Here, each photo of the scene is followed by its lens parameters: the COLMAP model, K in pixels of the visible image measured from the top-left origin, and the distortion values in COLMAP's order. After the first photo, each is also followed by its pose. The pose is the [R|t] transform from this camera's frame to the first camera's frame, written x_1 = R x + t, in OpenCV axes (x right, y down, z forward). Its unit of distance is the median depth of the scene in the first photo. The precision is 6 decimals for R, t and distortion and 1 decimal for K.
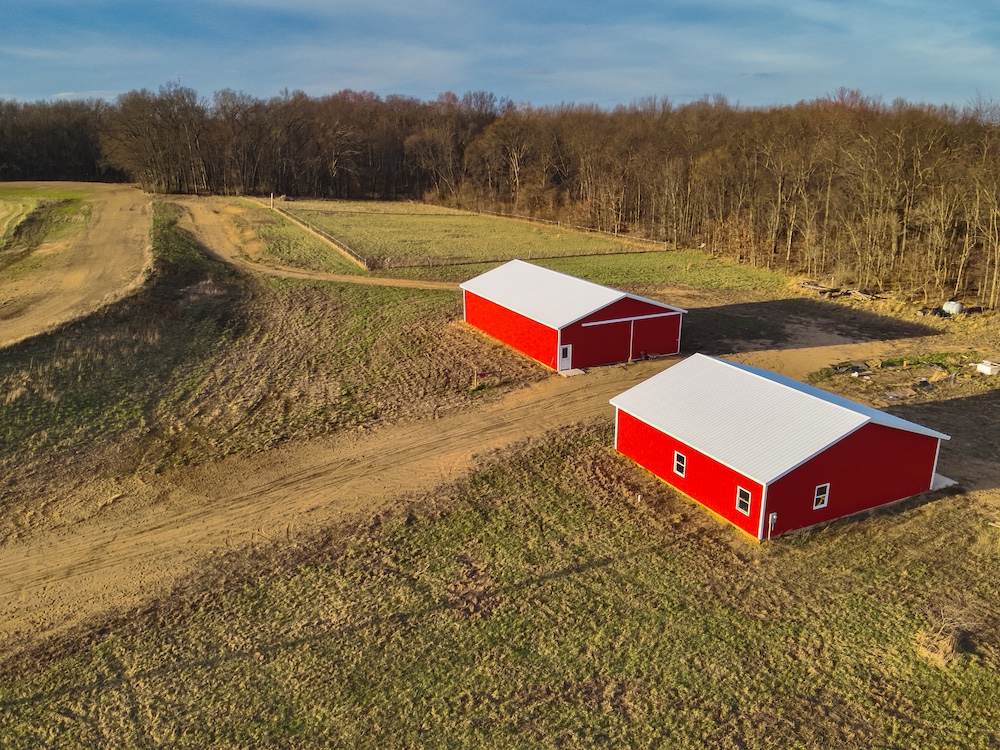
lens RADIAL K [[790.4, 0, 500.0], [0, 790.4, 375.0], [0, 0, 1]] dist [0.136078, -0.285015]
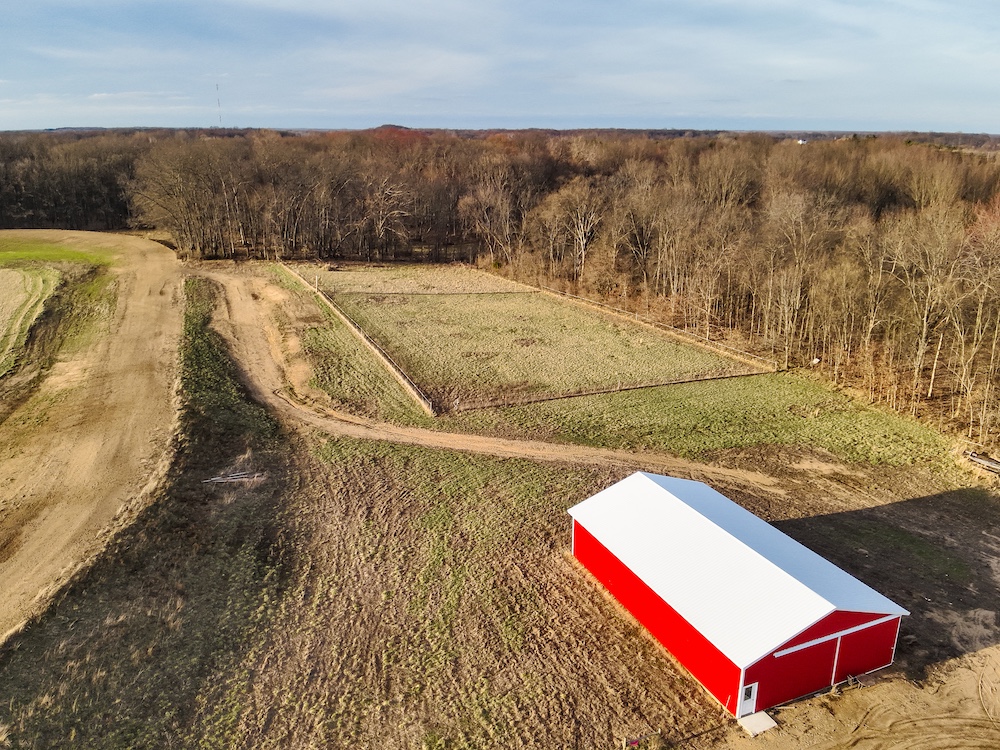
lens RADIAL K [[777.5, 0, 500.0], [0, 777.5, 375.0], [0, 0, 1]] dist [0.192990, -0.408928]
pose [[0.999309, 0.016391, -0.033354, -0.136416], [-0.016248, 0.999858, 0.004551, -0.360888], [0.033424, -0.004006, 0.999433, 0.345642]]
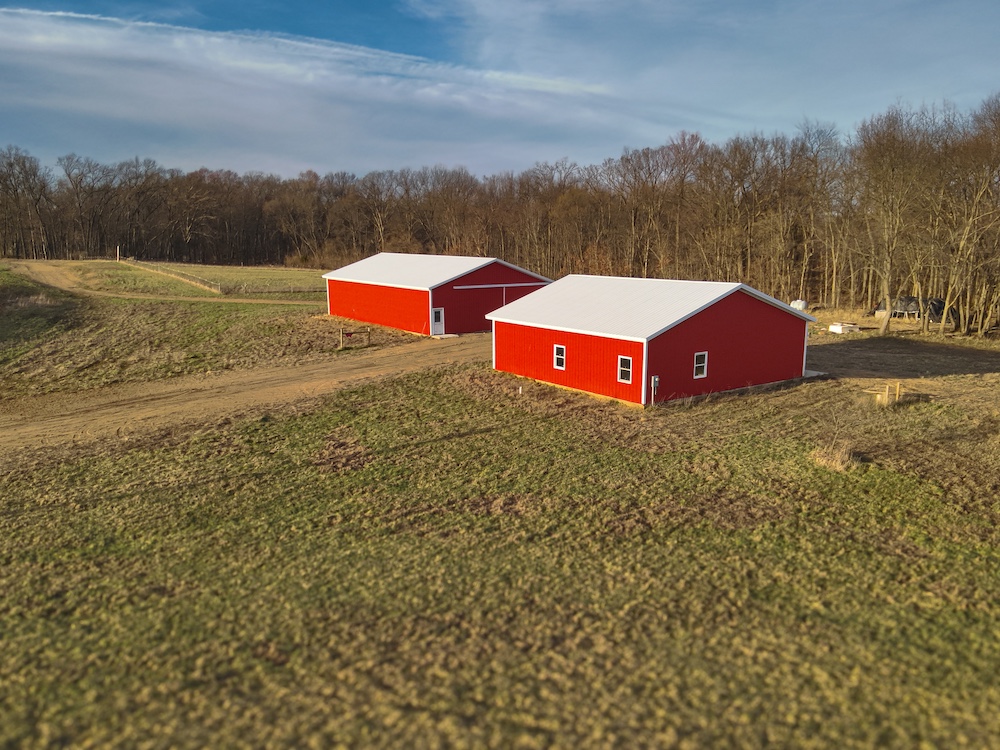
lens RADIAL K [[790.2, 0, 512.4], [0, 790.2, 374.3], [0, 0, 1]] dist [0.217913, -0.612501]
pose [[0.983755, -0.028539, 0.177231, -0.000981], [0.051939, 0.990305, -0.128831, 0.200856], [-0.171836, 0.135944, 0.975701, 0.060113]]
